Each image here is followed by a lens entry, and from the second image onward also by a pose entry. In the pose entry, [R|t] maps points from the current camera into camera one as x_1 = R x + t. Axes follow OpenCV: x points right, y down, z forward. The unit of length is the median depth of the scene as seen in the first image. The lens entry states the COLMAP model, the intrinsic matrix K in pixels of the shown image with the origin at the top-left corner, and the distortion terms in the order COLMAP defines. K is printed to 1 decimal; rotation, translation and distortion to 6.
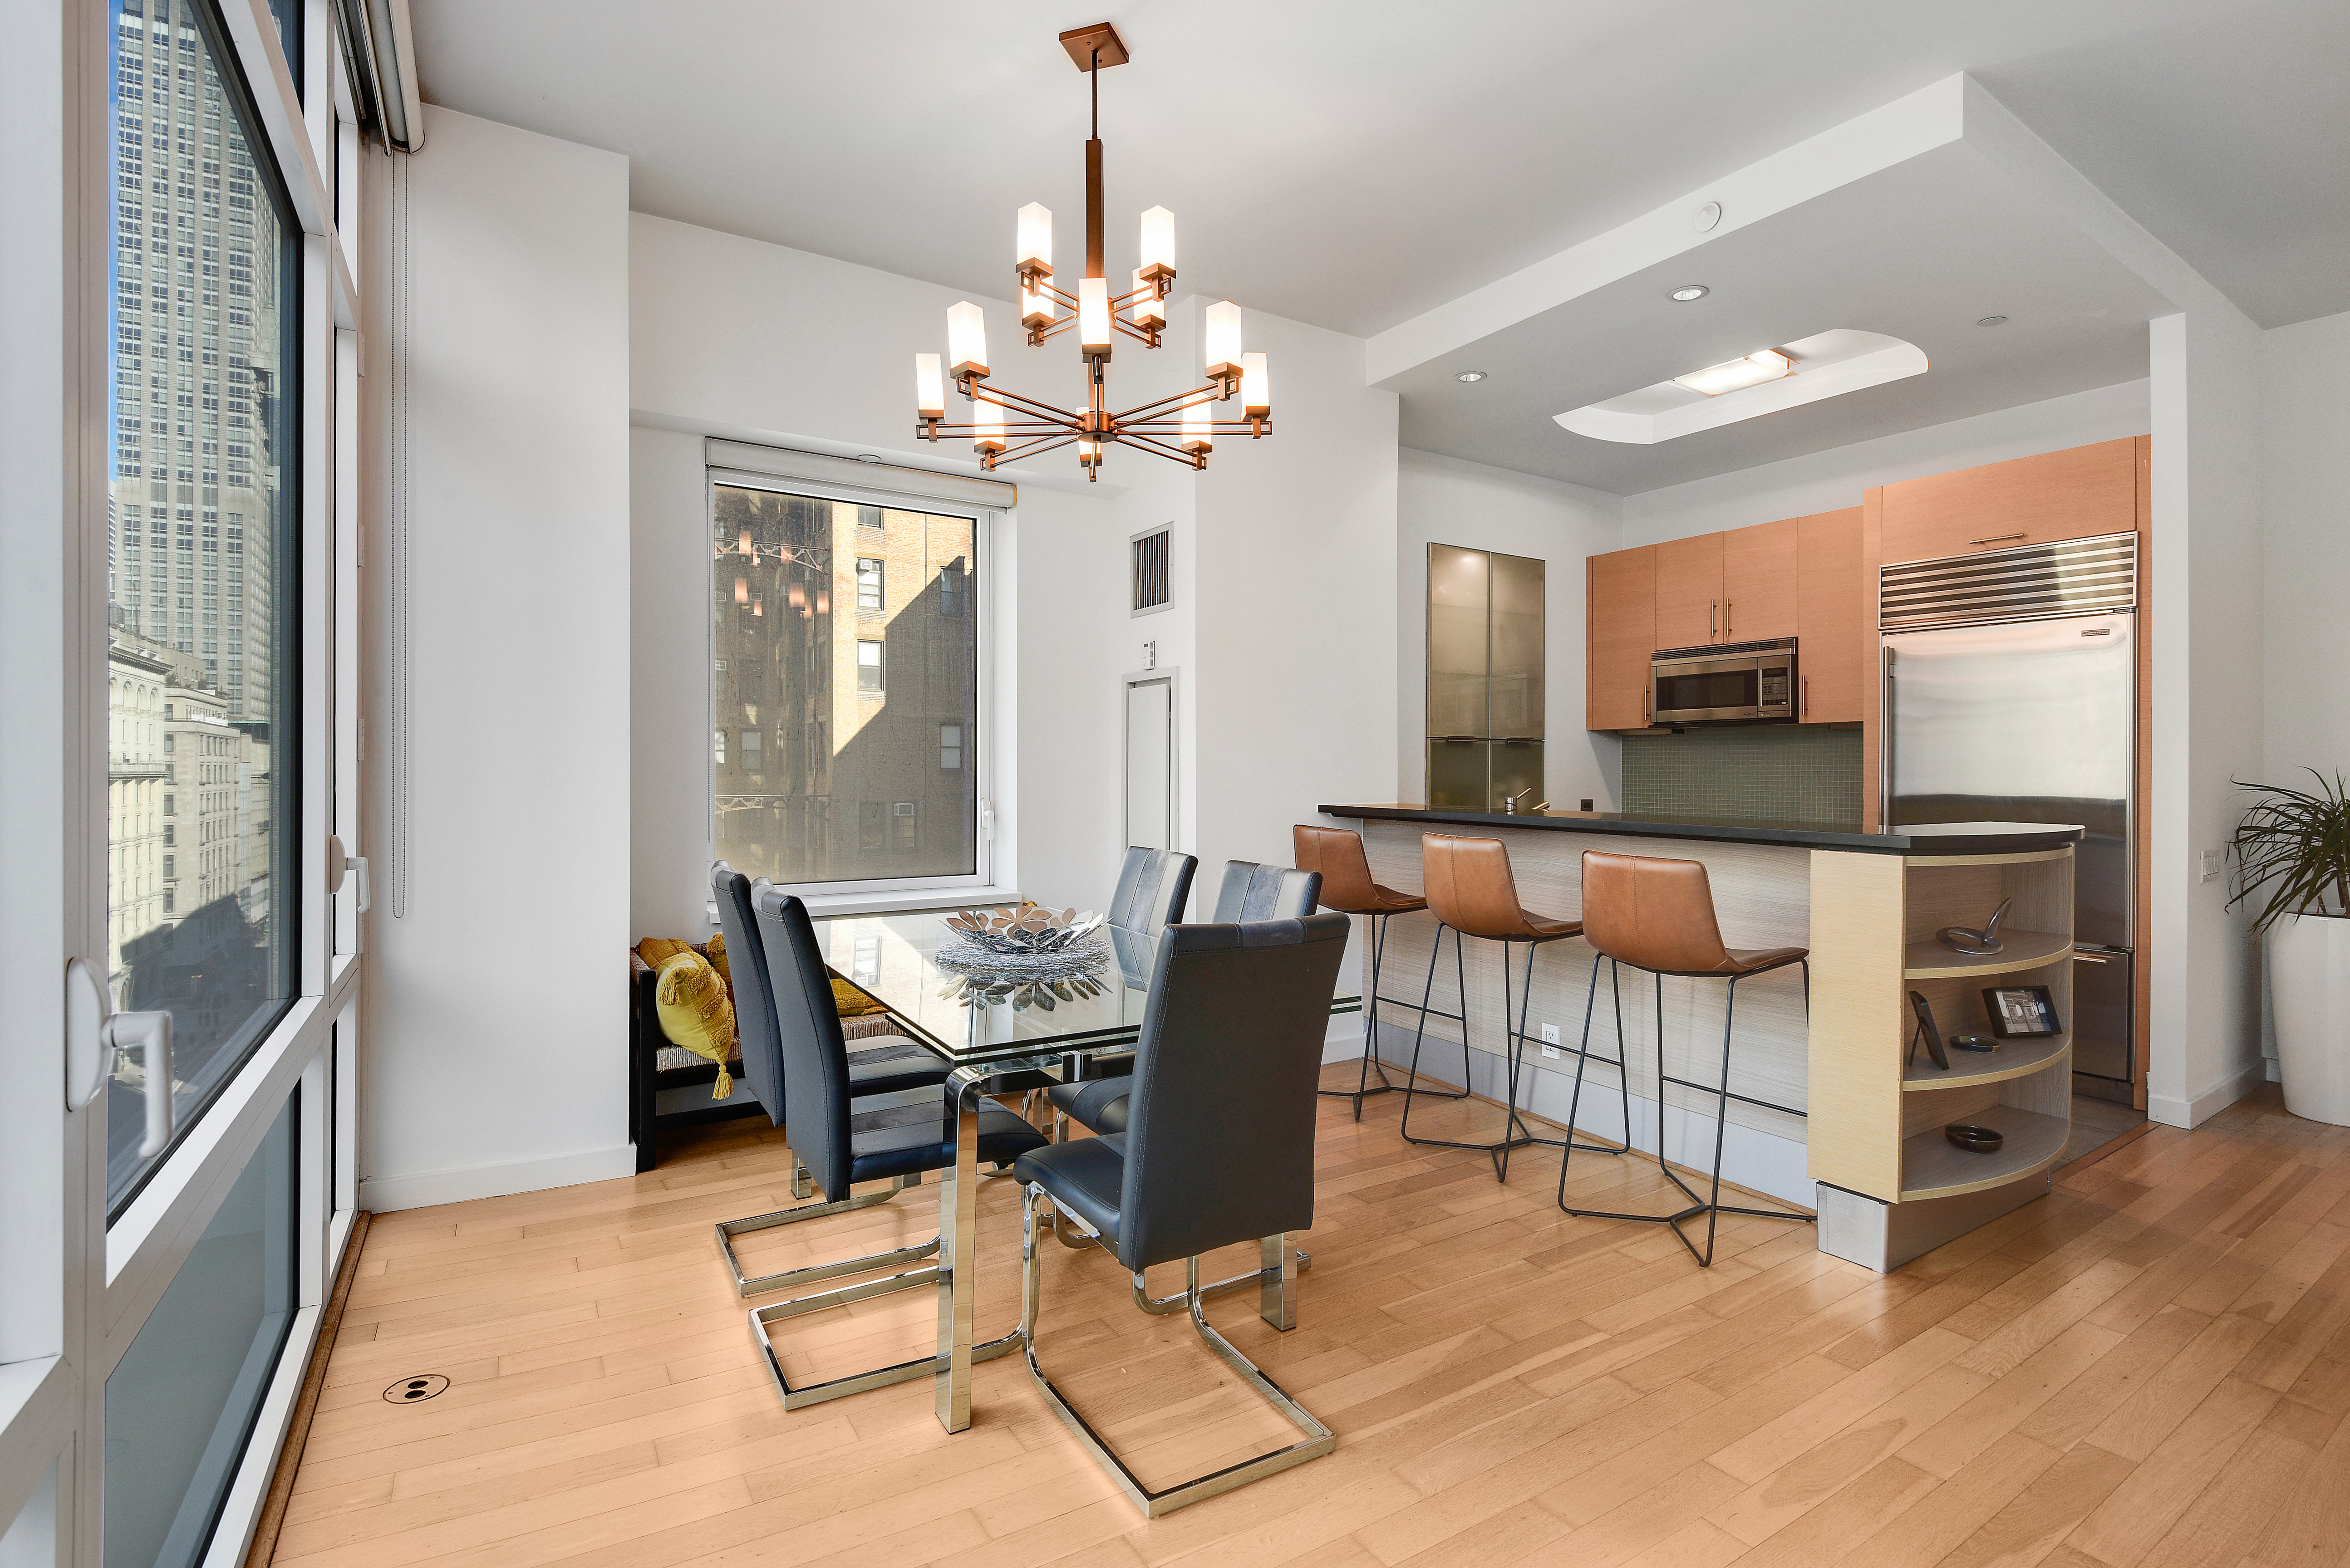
lens RADIAL K [[1090.7, 0, 1164.6], [0, 1090.7, 776.3], [0, 0, 1]] dist [-0.000664, -0.017208]
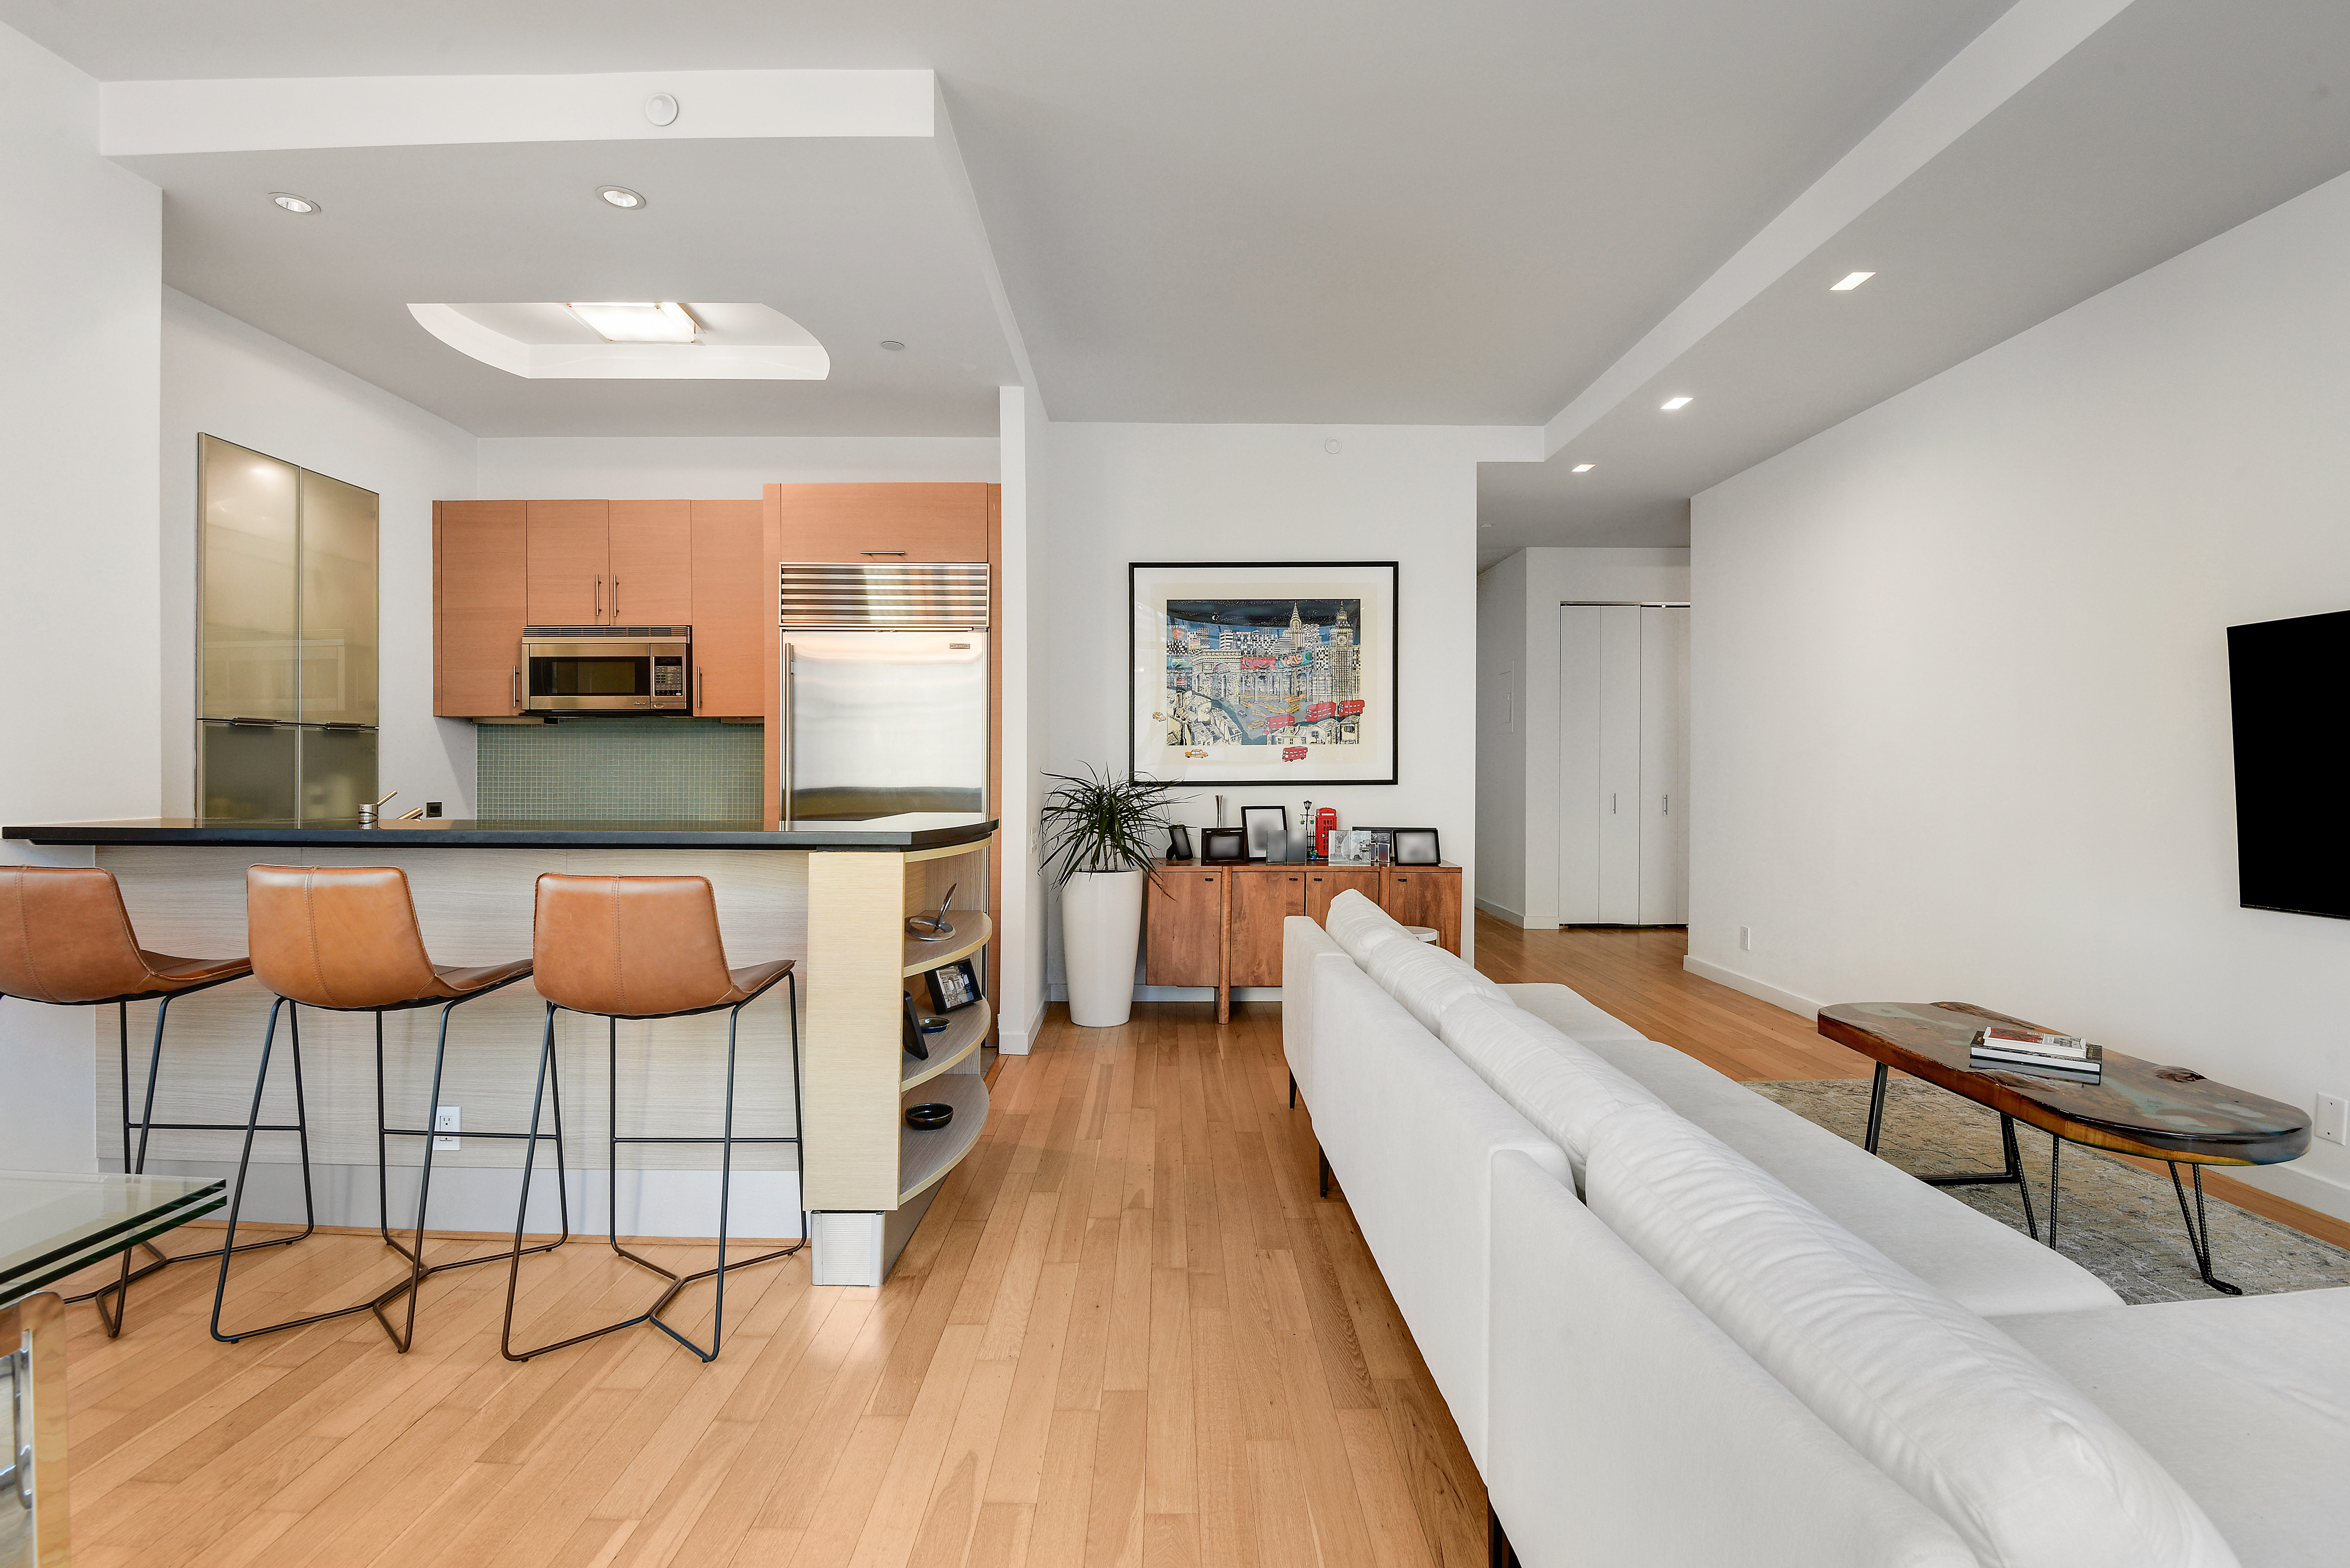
lens RADIAL K [[1090.7, 0, 1164.6], [0, 1090.7, 776.3], [0, 0, 1]] dist [-0.000664, -0.017208]
pose [[0.527391, -0.010841, 0.849553, -0.015566], [0.006908, 0.999940, 0.008472, -0.001439], [-0.849594, 0.001401, 0.527435, 0.173928]]
